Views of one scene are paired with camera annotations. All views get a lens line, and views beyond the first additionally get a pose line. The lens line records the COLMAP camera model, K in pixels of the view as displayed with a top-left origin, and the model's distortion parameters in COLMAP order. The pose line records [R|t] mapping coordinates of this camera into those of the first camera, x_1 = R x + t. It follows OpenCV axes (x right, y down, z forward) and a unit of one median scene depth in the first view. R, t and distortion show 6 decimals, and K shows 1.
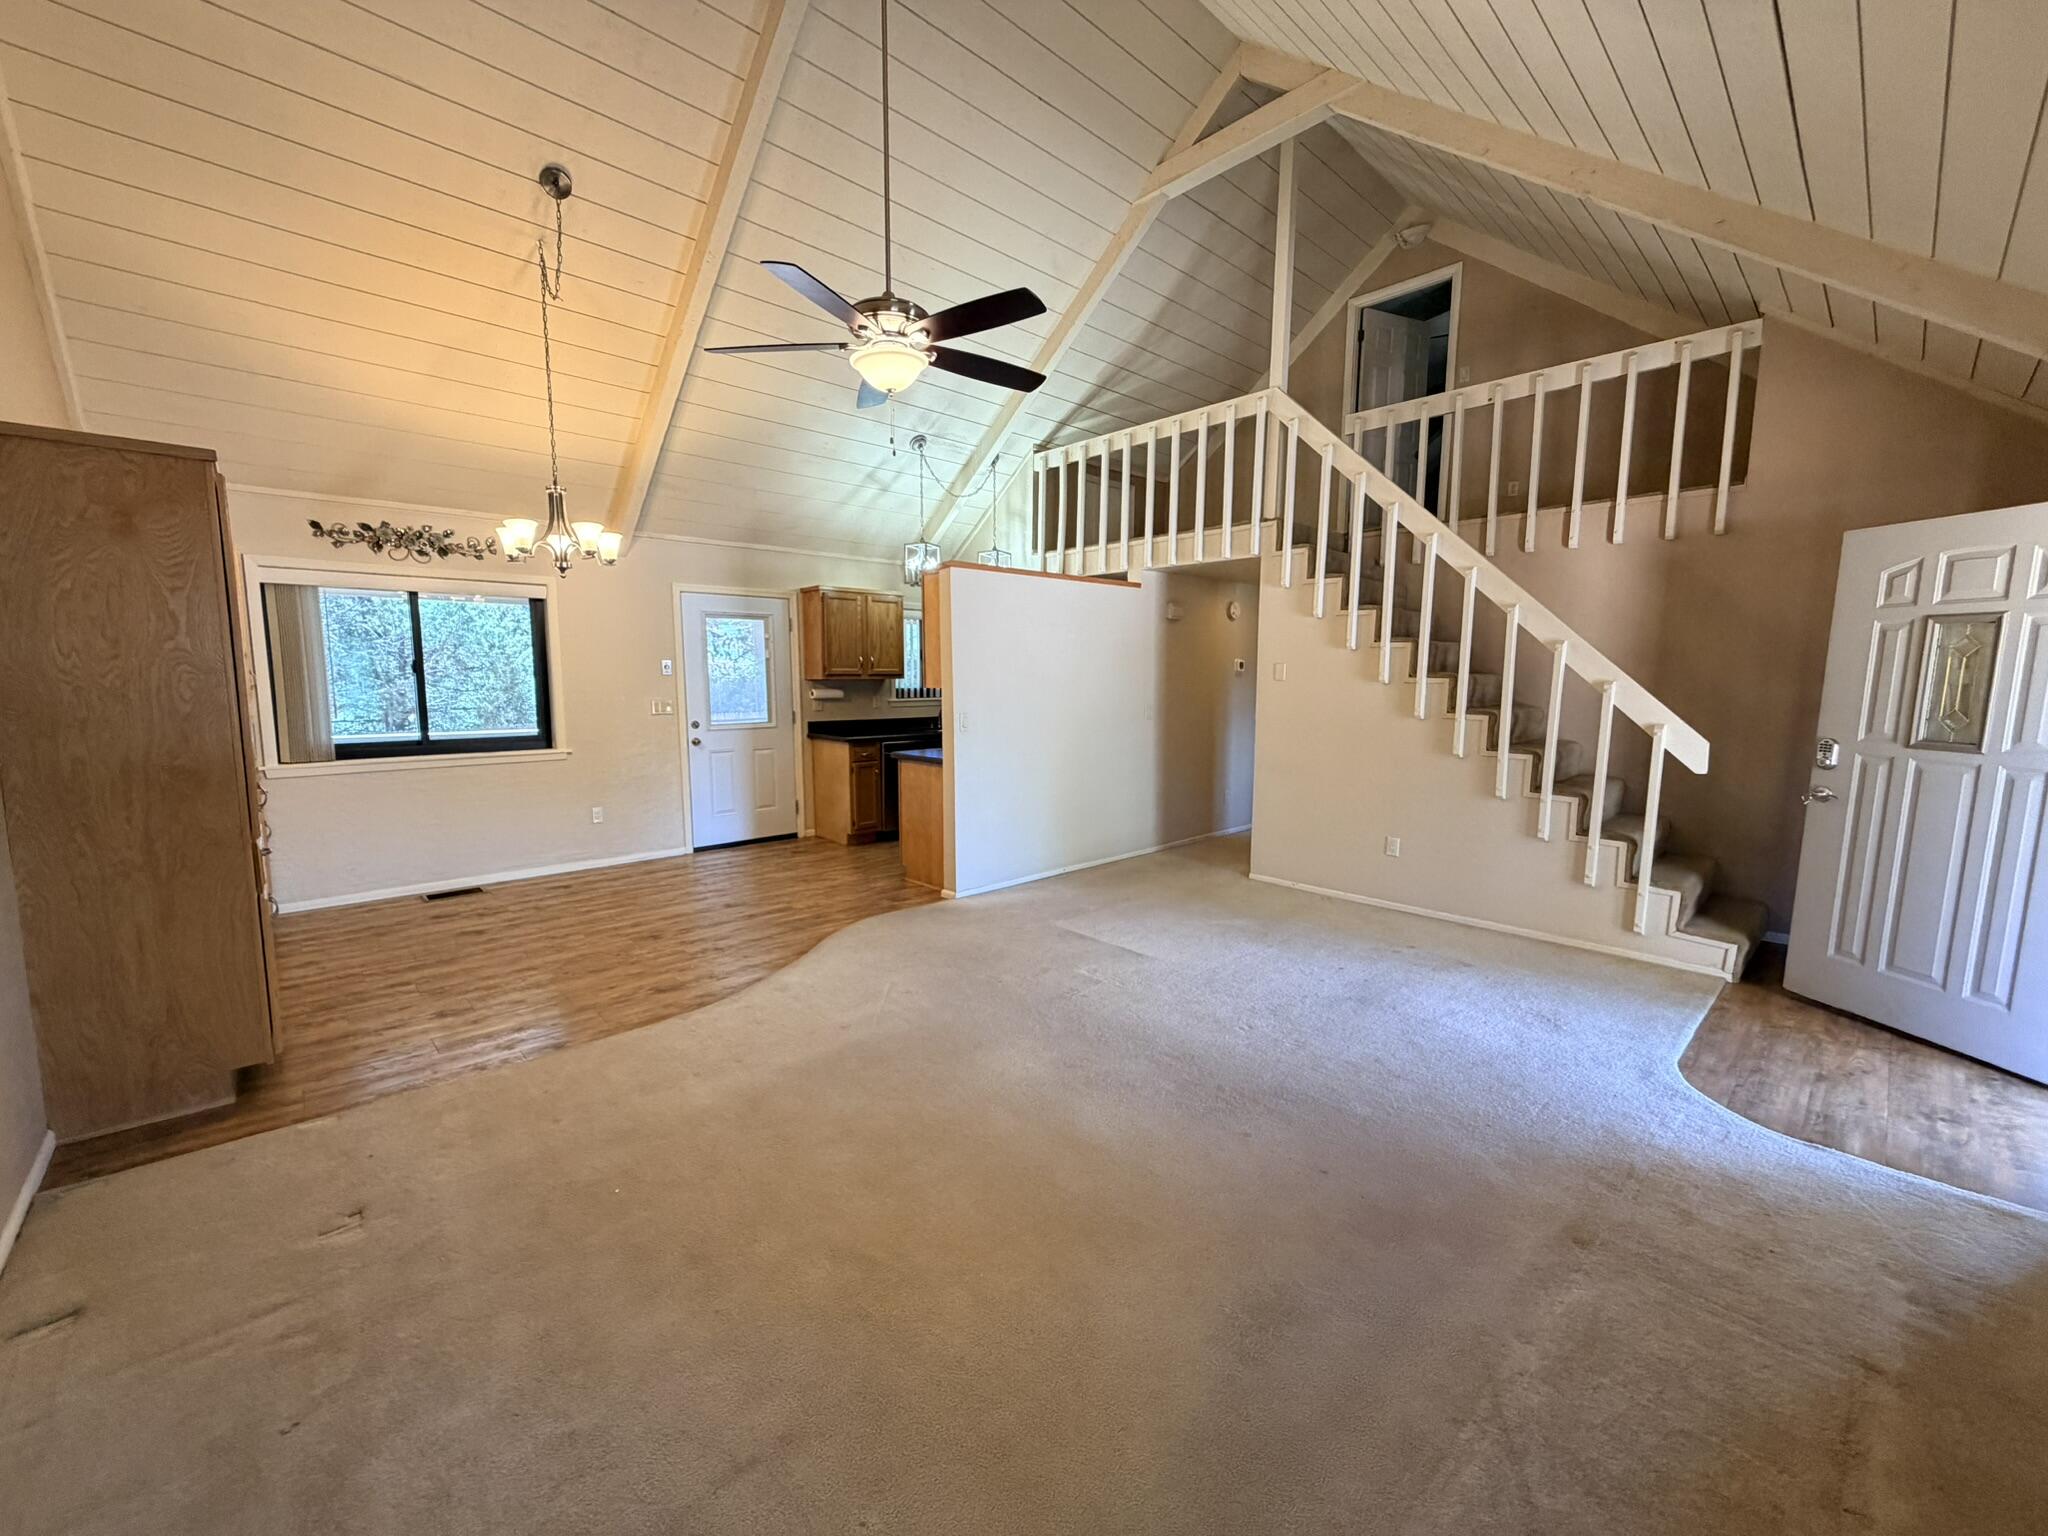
lens RADIAL K [[819.2, 0, 1019.9], [0, 819.2, 773.1], [0, 0, 1]] dist [0.002982, 0.000318]
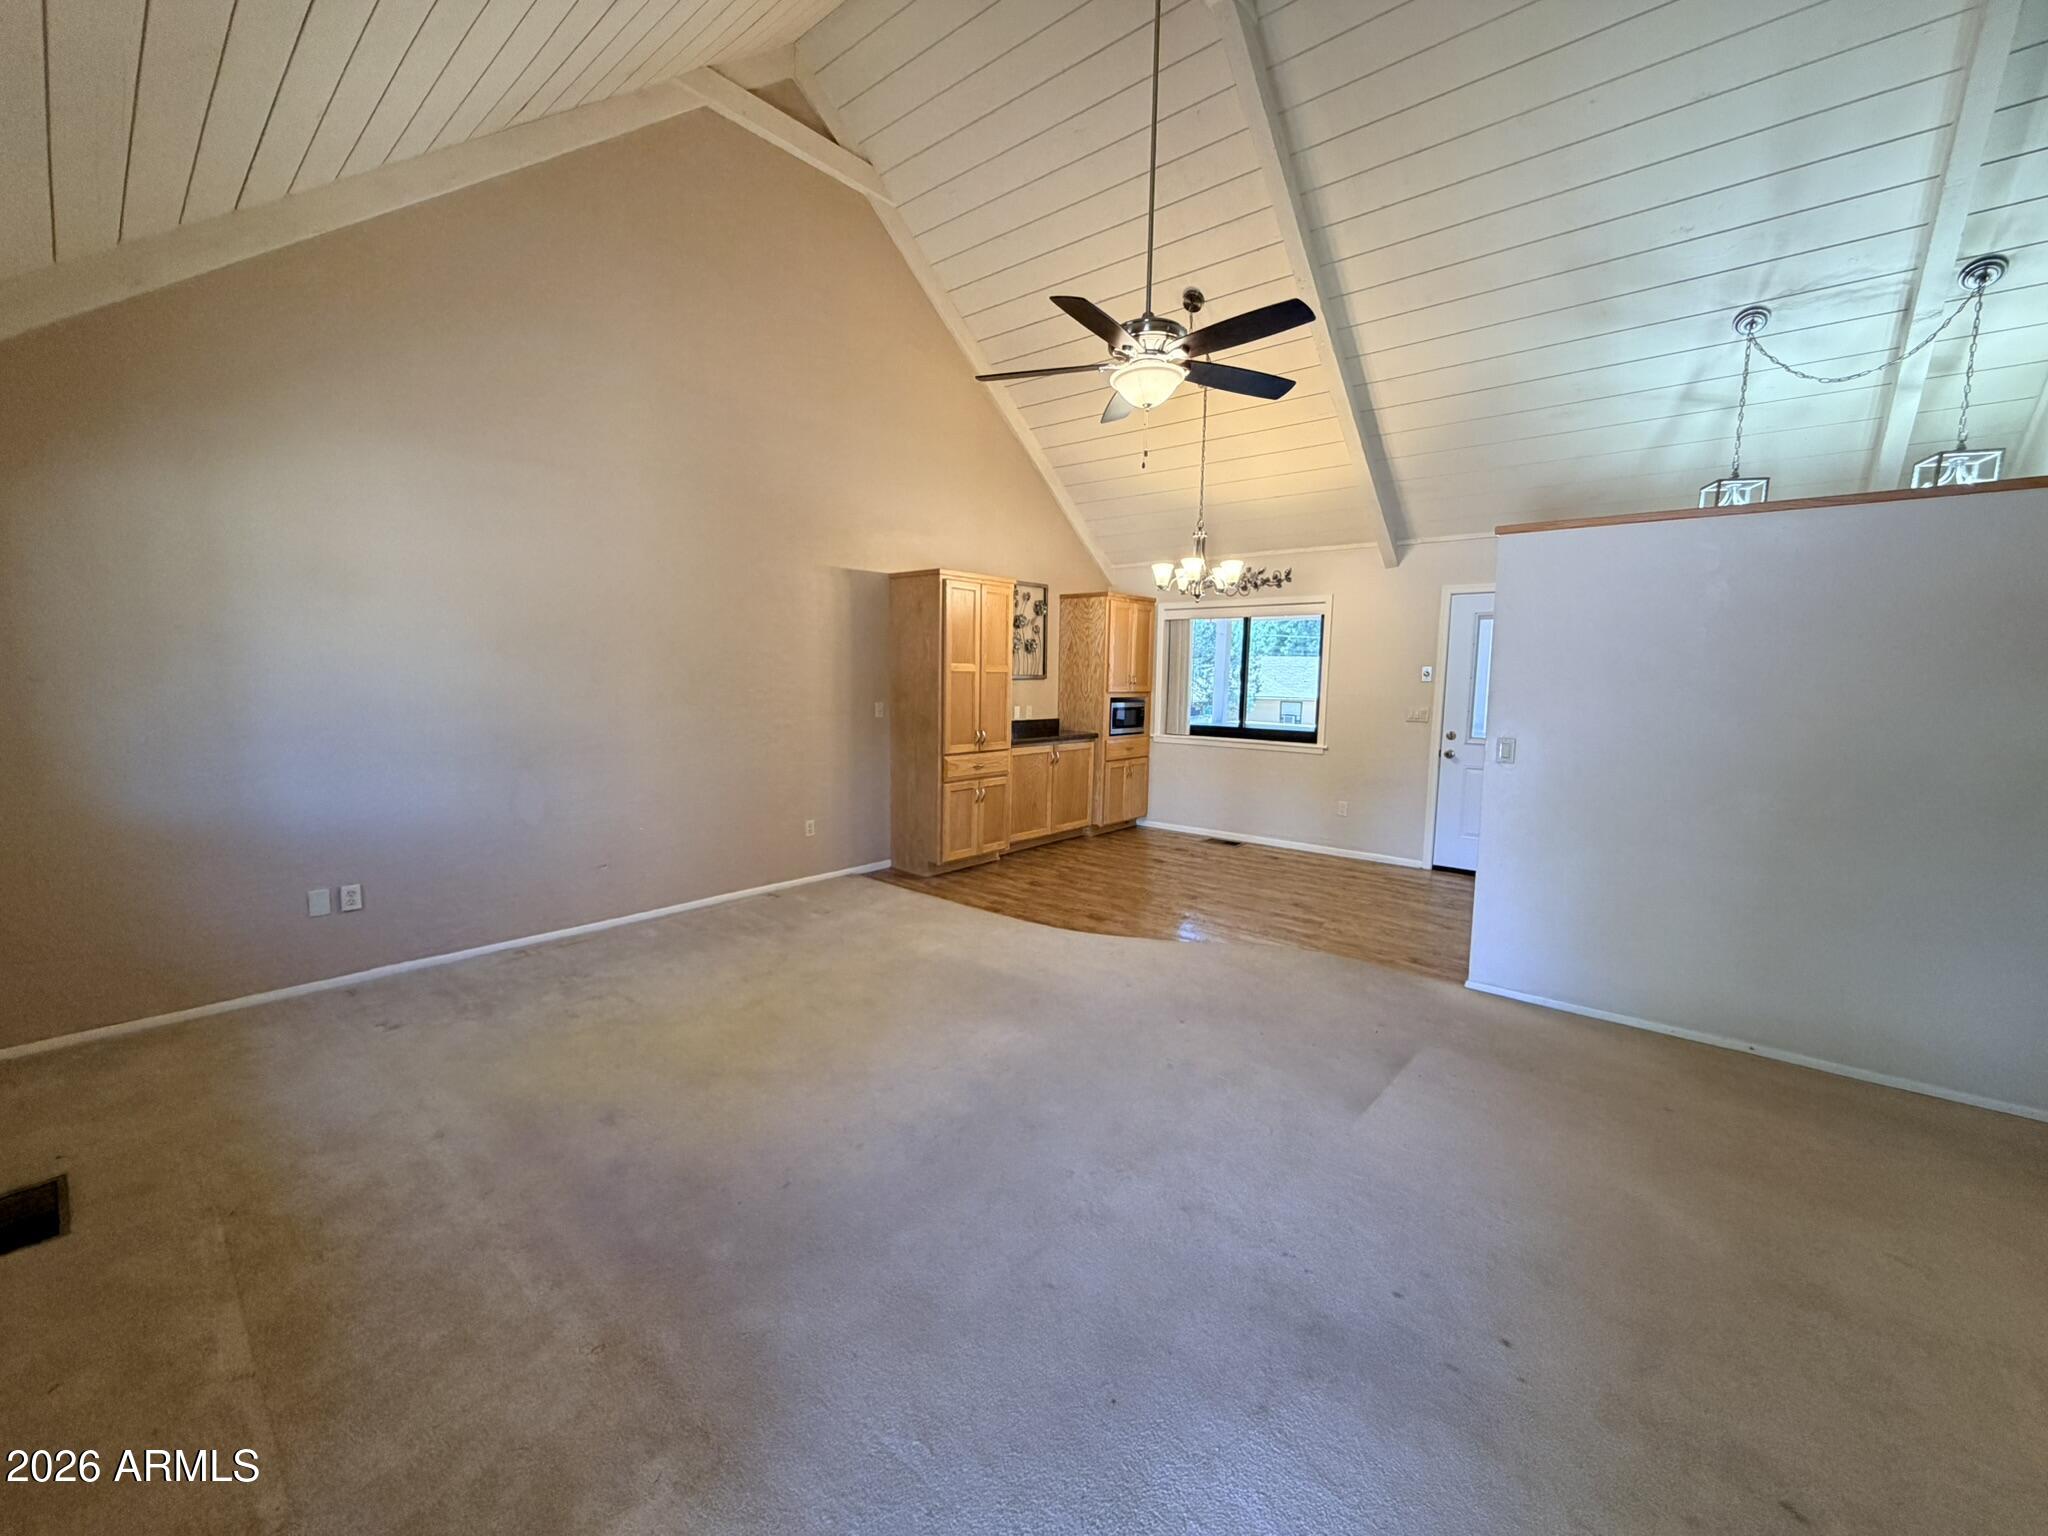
lens RADIAL K [[819.2, 0, 1005.0], [0, 819.2, 777.1], [0, 0, 1]] dist [0.002982, 0.000318]
pose [[0.105052, 0.127067, -0.986315, 0.628508], [-0.133225, 0.984661, 0.112664, -0.065836], [0.985503, 0.119566, 0.120369, 0.516272]]
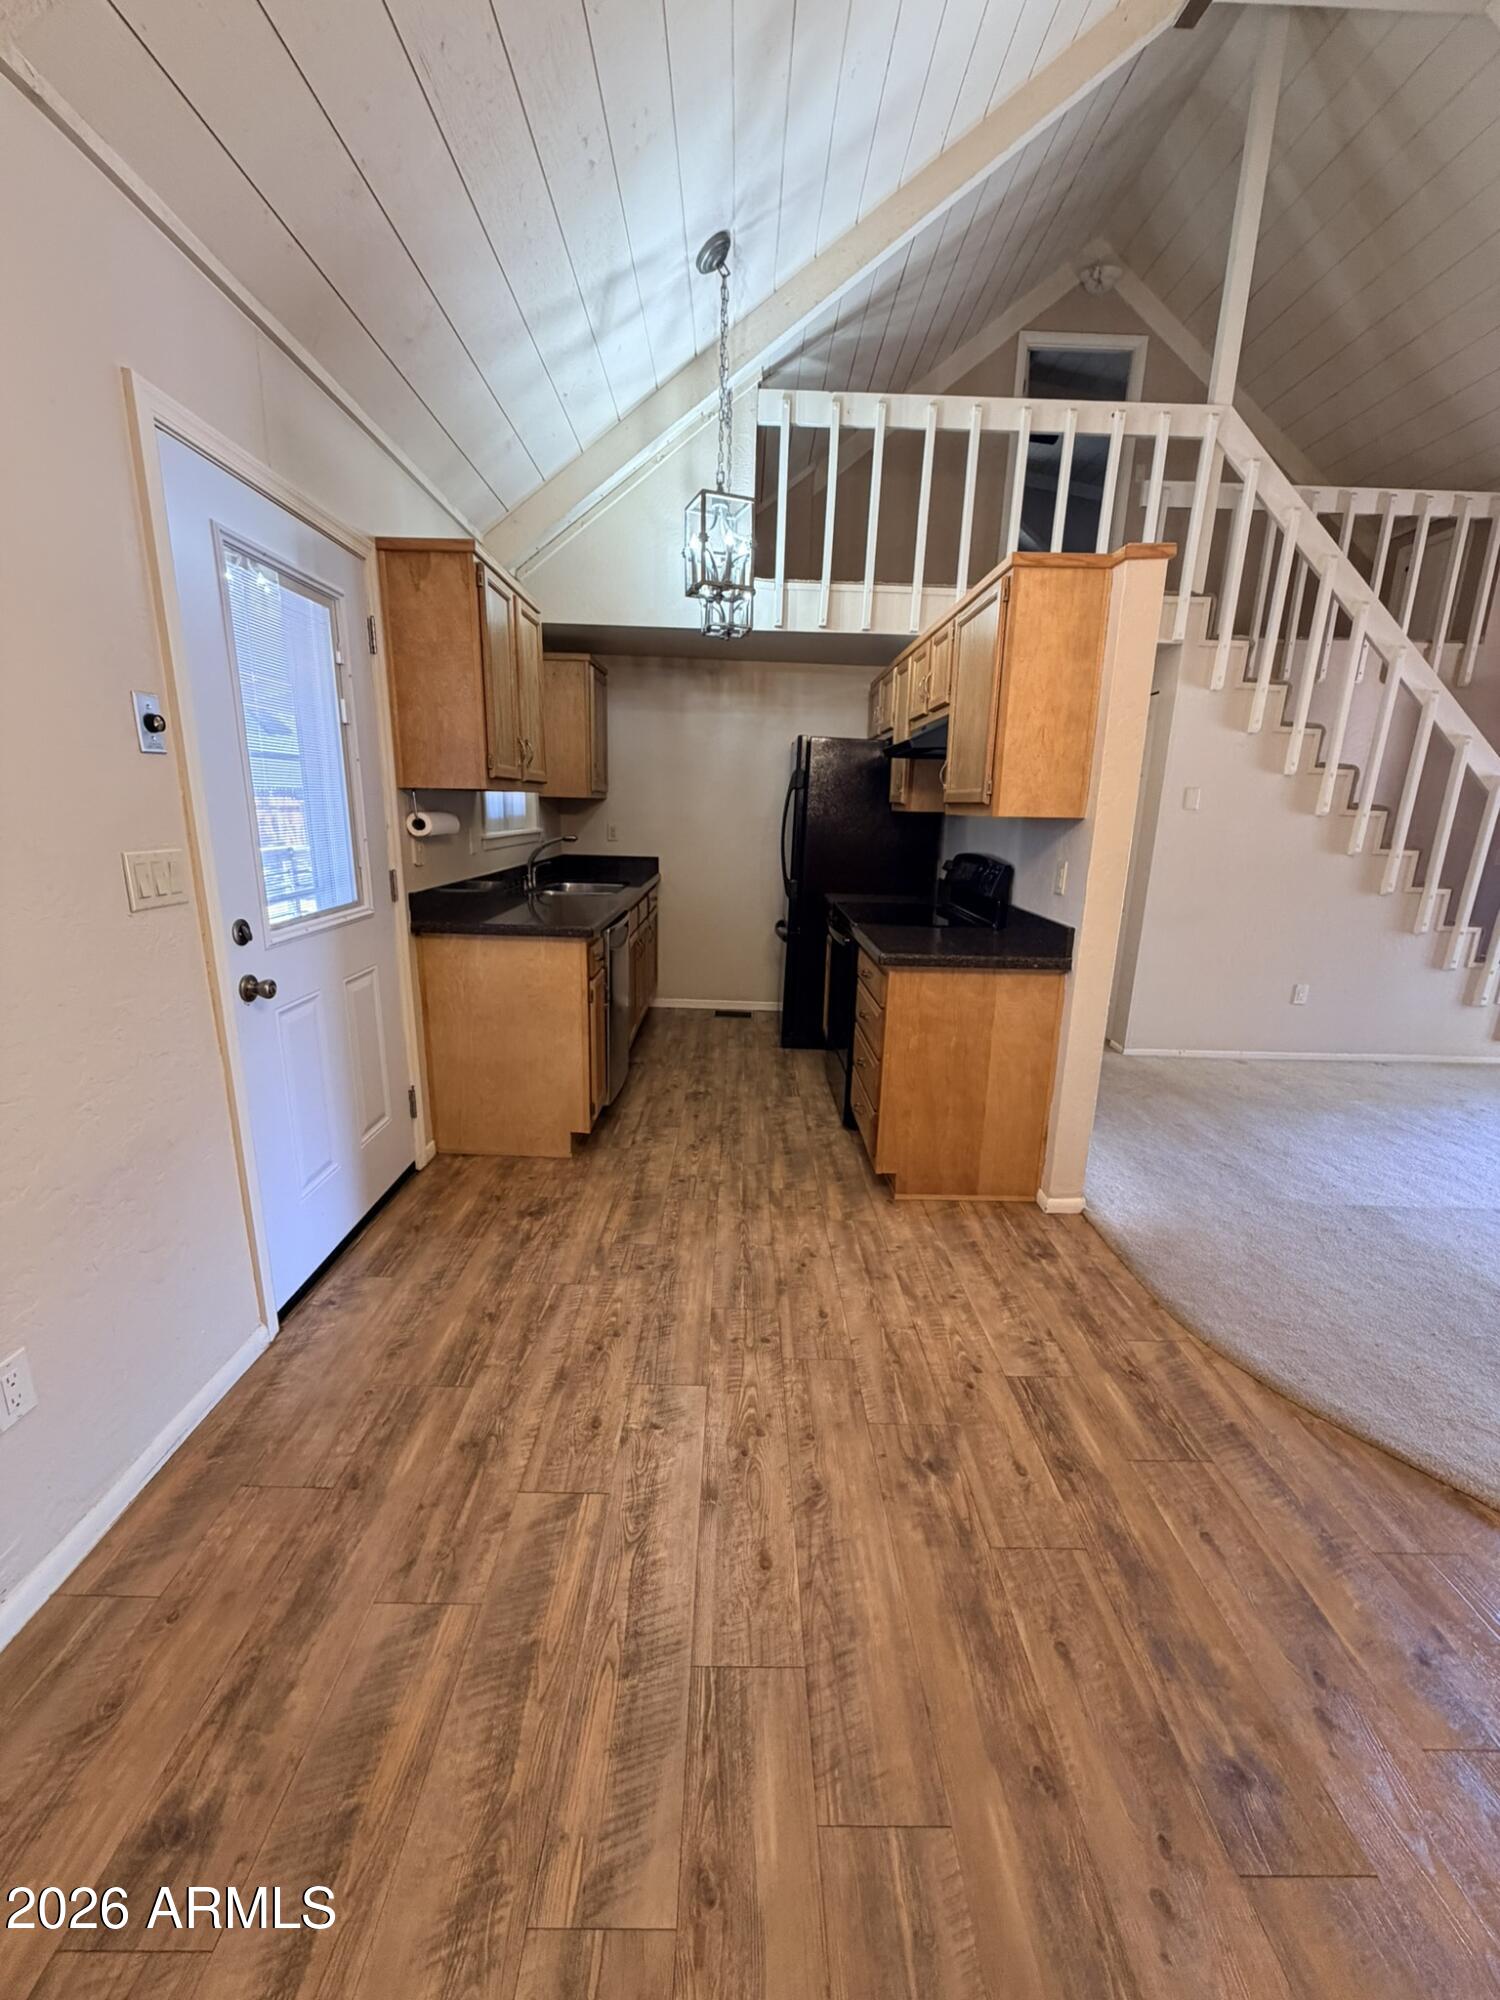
lens RADIAL K [[800.0, 0, 757.1], [0, 800.0, 996.3], [0, 0, 1]] dist [0.002982, 0.000318]
pose [[0.666186, -0.157597, 0.728944, -0.640925], [0.063044, 0.985819, 0.155517, -0.091554], [-0.743116, -0.057648, 0.666675, 0.877128]]
